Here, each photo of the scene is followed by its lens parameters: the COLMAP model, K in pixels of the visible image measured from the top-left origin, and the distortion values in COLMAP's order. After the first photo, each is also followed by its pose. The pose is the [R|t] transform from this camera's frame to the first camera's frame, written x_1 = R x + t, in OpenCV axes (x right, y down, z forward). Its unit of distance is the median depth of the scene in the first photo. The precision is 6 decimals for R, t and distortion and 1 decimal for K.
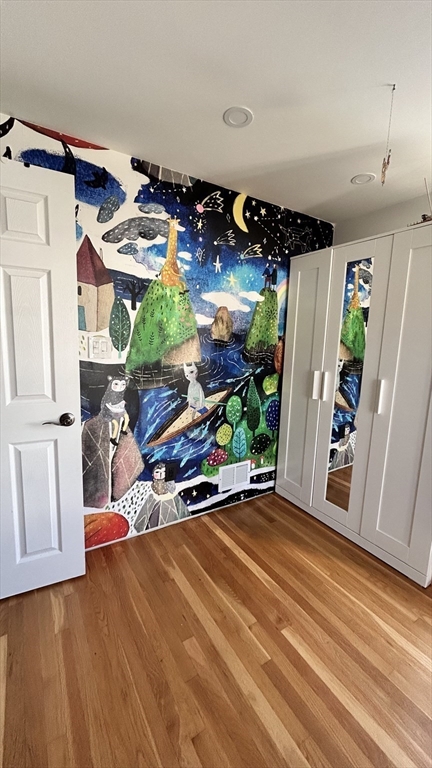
lens RADIAL K [[306.8, 0, 217.7], [0, 306.8, 381.8], [0, 0, 1]] dist [-0.001717, 0.000259]
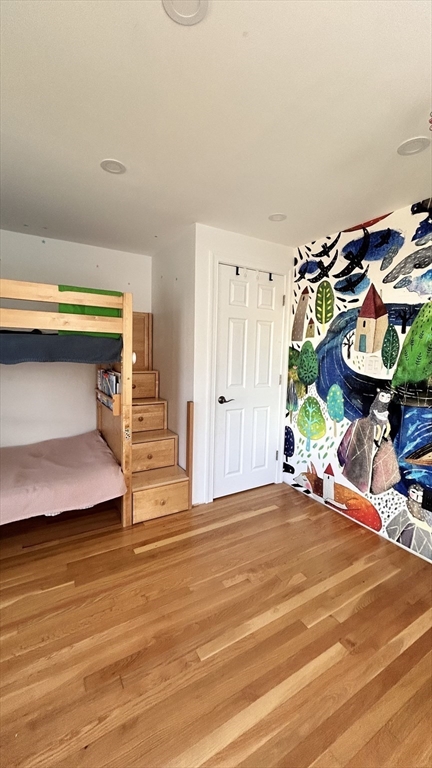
lens RADIAL K [[306.8, 0, 217.7], [0, 306.8, 381.8], [0, 0, 1]] dist [-0.001717, 0.000259]
pose [[-0.015011, 0.070111, -0.997426, 0.876438], [-0.170254, 0.982792, 0.071645, -0.022767], [0.985286, 0.170891, -0.002816, 0.353869]]
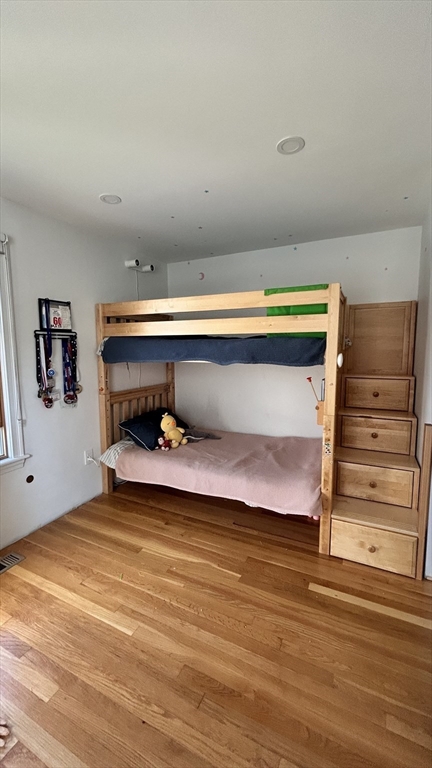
lens RADIAL K [[306.8, 0, 217.7], [0, 306.8, 381.8], [0, 0, 1]] dist [-0.001717, 0.000259]
pose [[-0.847617, 0.032303, -0.529625, 0.545538], [-0.095278, 0.972656, 0.211808, -0.077424], [0.521985, 0.229993, -0.821361, 0.642764]]
